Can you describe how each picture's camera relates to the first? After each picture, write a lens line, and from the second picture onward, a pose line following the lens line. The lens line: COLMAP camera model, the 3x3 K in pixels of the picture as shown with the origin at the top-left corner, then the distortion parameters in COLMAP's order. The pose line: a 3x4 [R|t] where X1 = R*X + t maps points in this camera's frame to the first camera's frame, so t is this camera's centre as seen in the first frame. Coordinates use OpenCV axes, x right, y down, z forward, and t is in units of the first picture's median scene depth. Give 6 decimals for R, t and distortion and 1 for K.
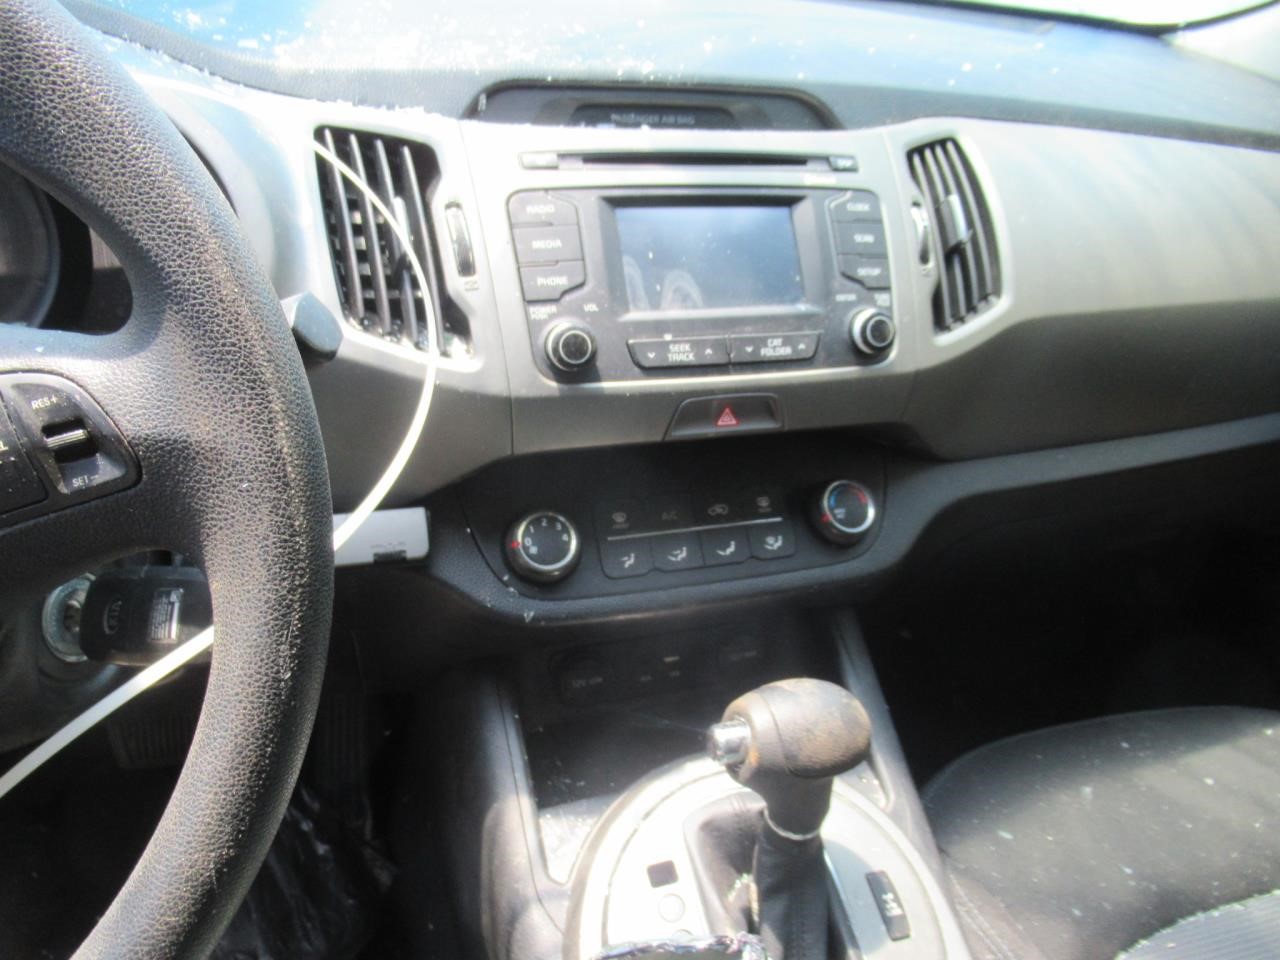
lens RADIAL K [[899.9, 0, 640.0], [0, 899.9, 443.8], [0, 0, 1]] dist [-0.019570, 0.002636]
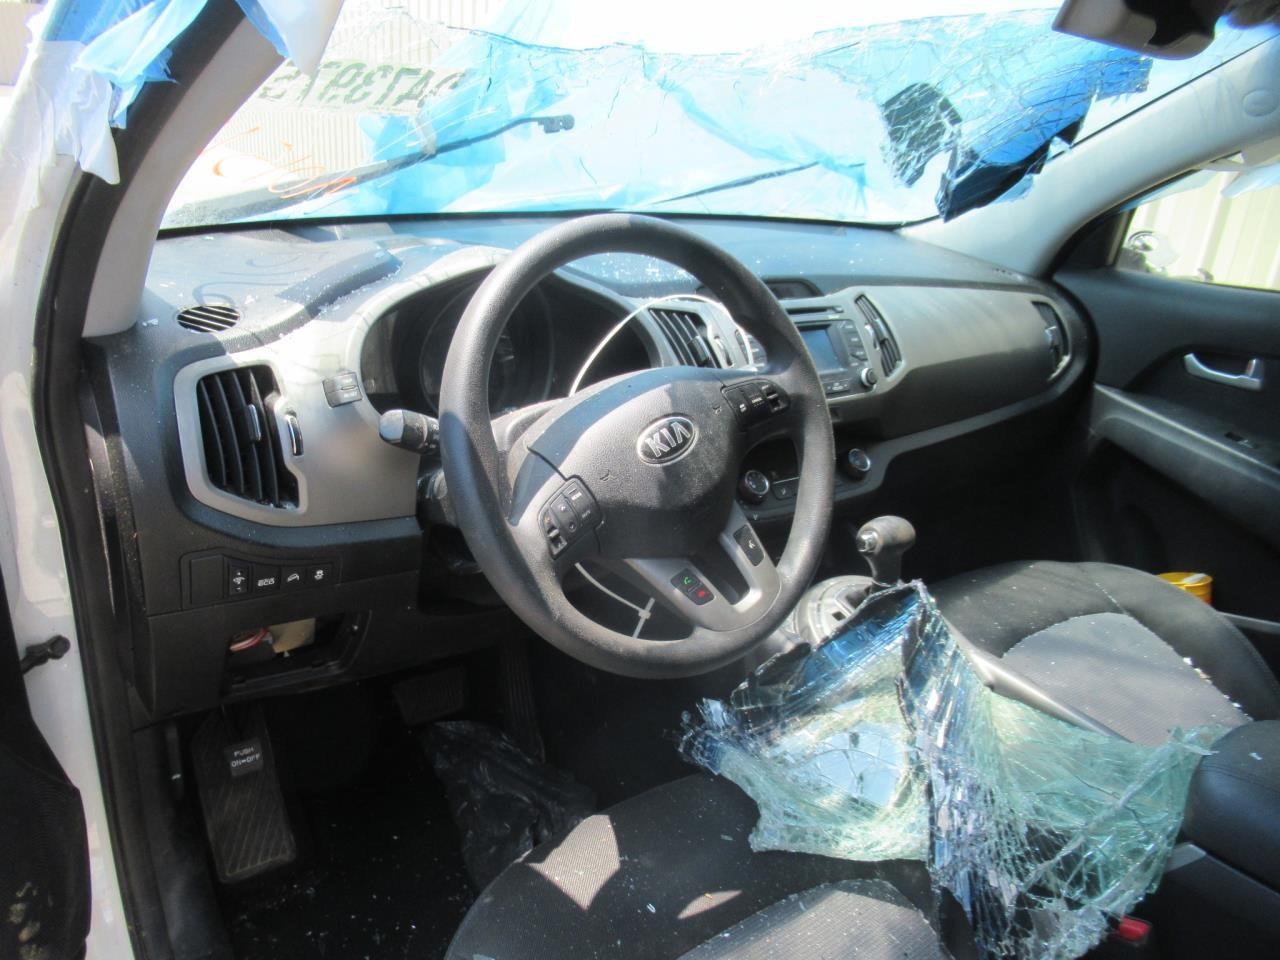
lens RADIAL K [[878.9, 0, 640.0], [0, 878.9, 480.0], [0, 0, 1]] dist [0.034861, -0.001899]
pose [[0.942918, -0.131101, 0.306133, -1.009943], [0.168395, 0.980770, -0.098658, 0.257363], [-0.287312, 0.144577, 0.946863, -0.941127]]
